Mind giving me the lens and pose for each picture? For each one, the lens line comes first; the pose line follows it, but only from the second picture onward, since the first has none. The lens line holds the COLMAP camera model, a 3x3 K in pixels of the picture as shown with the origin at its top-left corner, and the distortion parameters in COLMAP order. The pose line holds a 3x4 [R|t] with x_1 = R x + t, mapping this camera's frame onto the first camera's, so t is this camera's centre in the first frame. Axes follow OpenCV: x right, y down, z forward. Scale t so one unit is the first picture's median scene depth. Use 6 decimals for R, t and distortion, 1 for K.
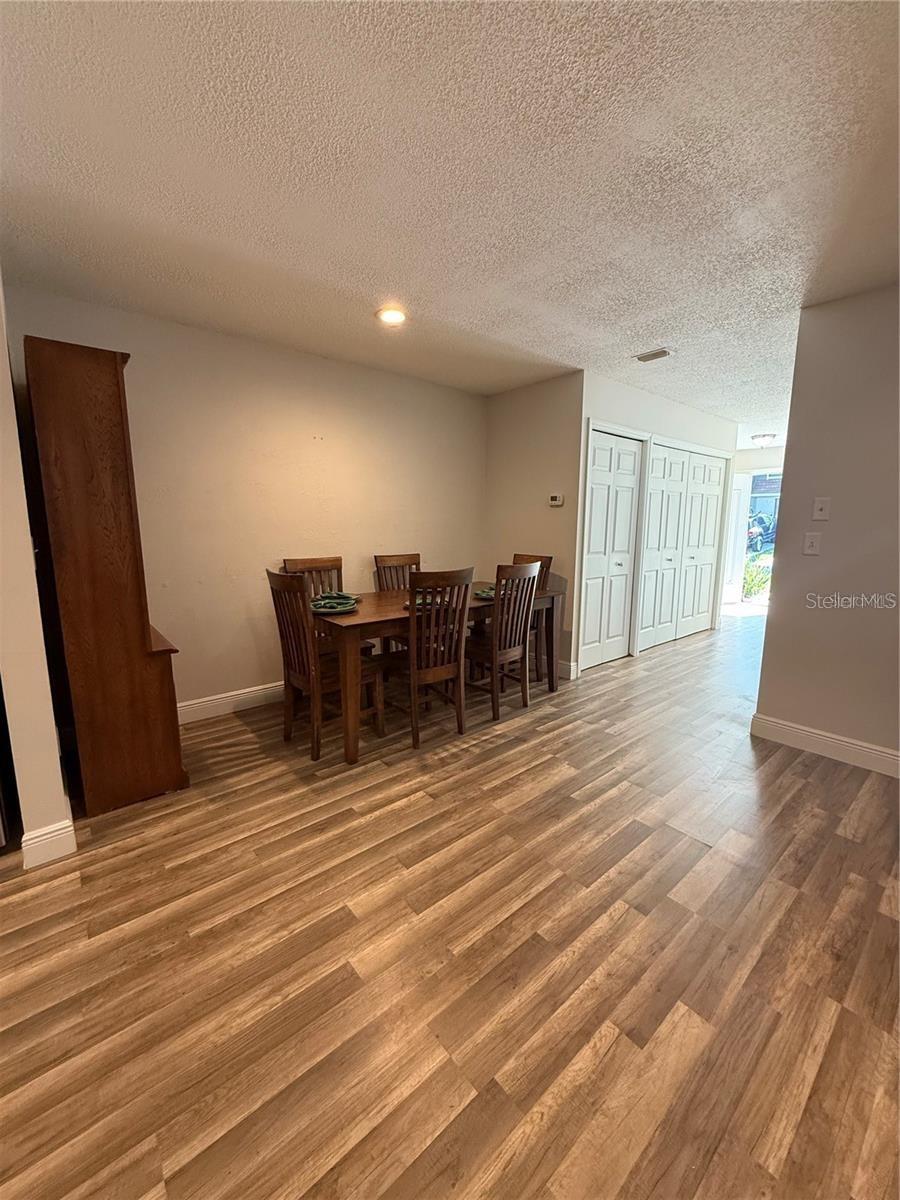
lens RADIAL K [[477.8, 0, 449.7], [0, 477.8, 596.3], [0, 0, 1]] dist [-0.001531, 0.000575]
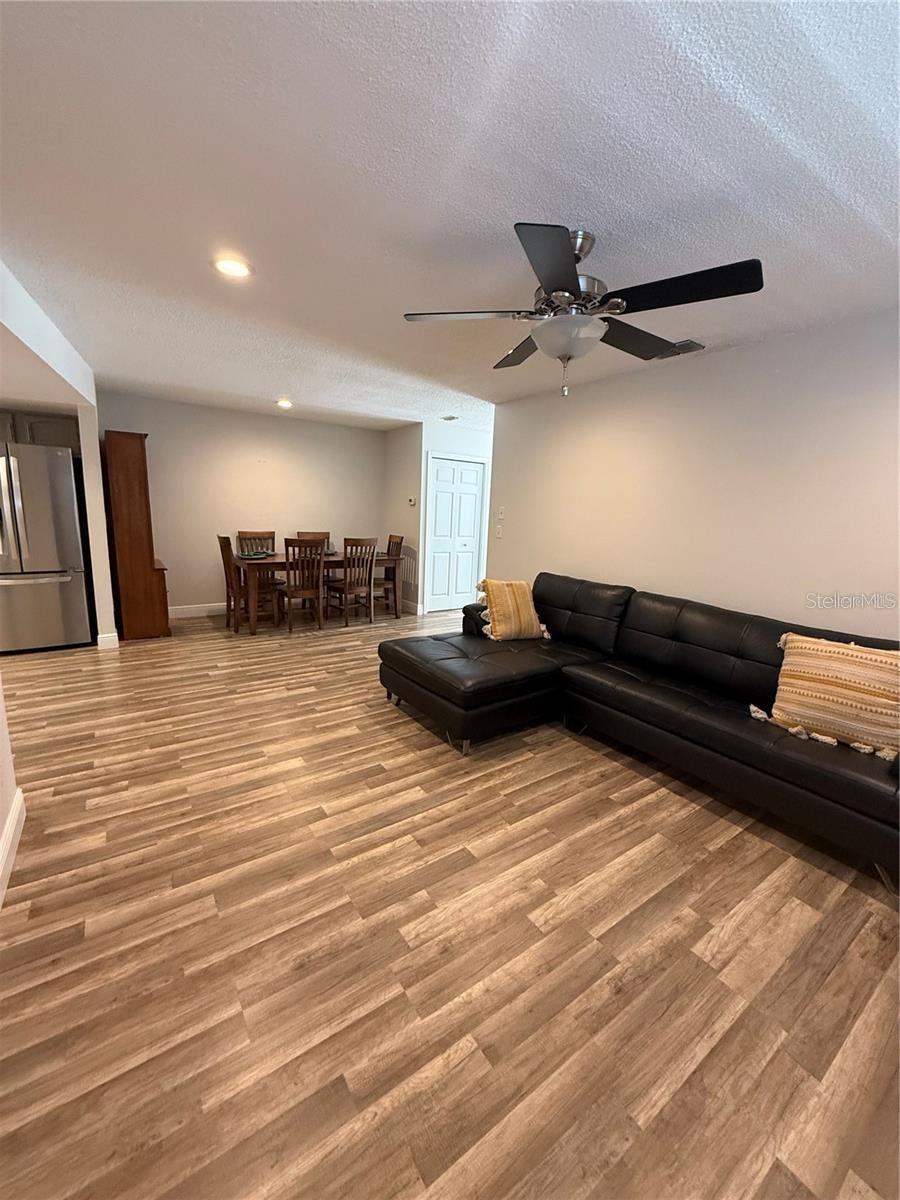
lens RADIAL K [[477.8, 0, 449.7], [0, 477.8, 596.3], [0, 0, 1]] dist [-0.001531, 0.000575]
pose [[0.994863, 0.050714, -0.087615, 0.958506], [-0.048771, 0.998517, 0.024177, 0.132169], [0.088711, -0.019780, 0.995861, -1.104512]]
